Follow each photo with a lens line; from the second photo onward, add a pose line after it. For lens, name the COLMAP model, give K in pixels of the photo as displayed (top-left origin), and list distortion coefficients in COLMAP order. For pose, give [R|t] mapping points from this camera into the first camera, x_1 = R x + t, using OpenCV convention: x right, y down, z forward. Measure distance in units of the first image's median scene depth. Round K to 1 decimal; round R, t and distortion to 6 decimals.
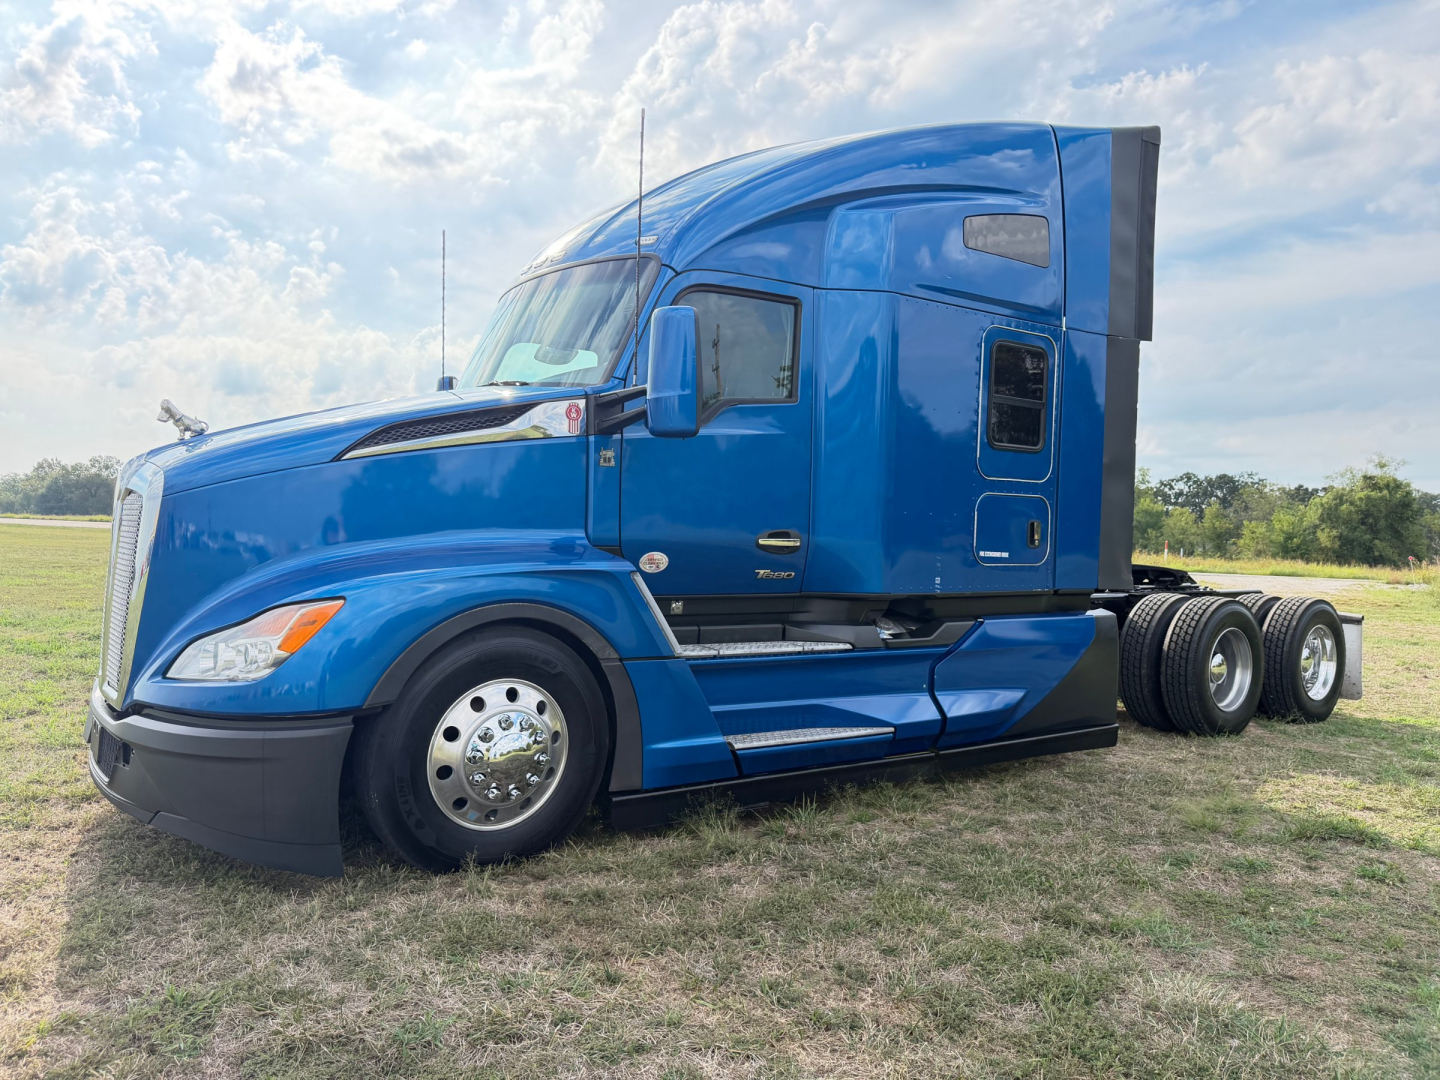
lens RADIAL K [[1044.7, 0, 710.8], [0, 1044.7, 546.9], [0, 0, 1]] dist [0.005425, -0.013621]
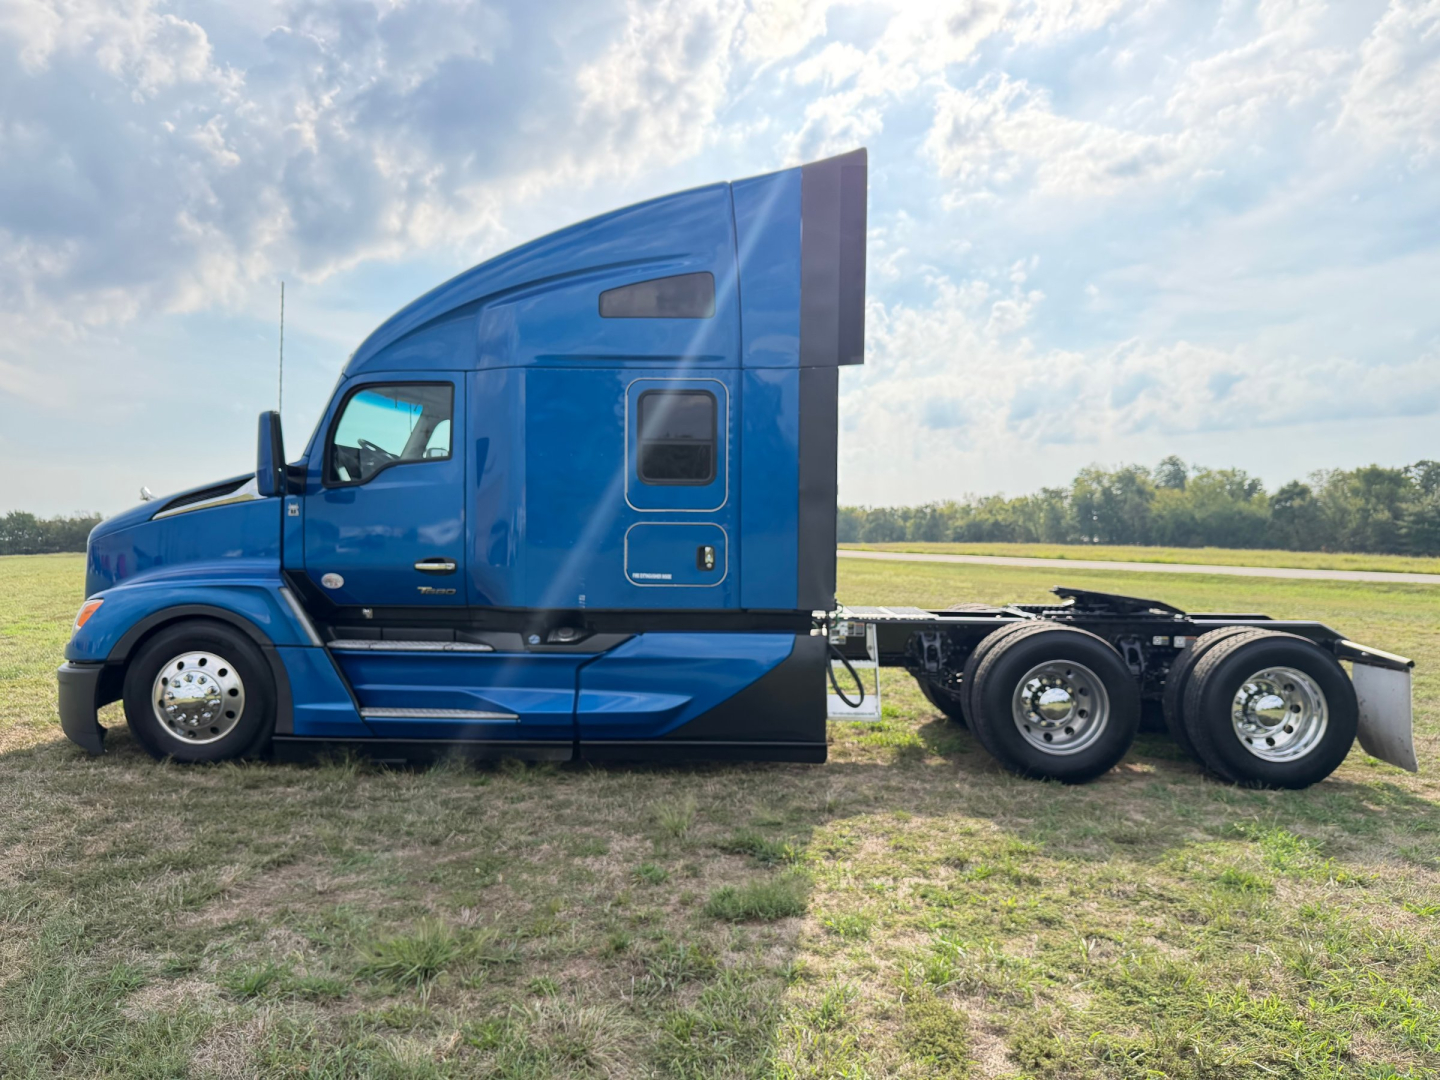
lens RADIAL K [[1044.7, 0, 714.8], [0, 1044.7, 548.5], [0, 0, 1]] dist [0.005425, -0.013621]
pose [[0.794694, -0.013814, -0.606853, 0.927264], [0.002012, 0.999795, -0.020124, 0.000126], [0.607007, 0.014772, 0.794559, 0.128151]]
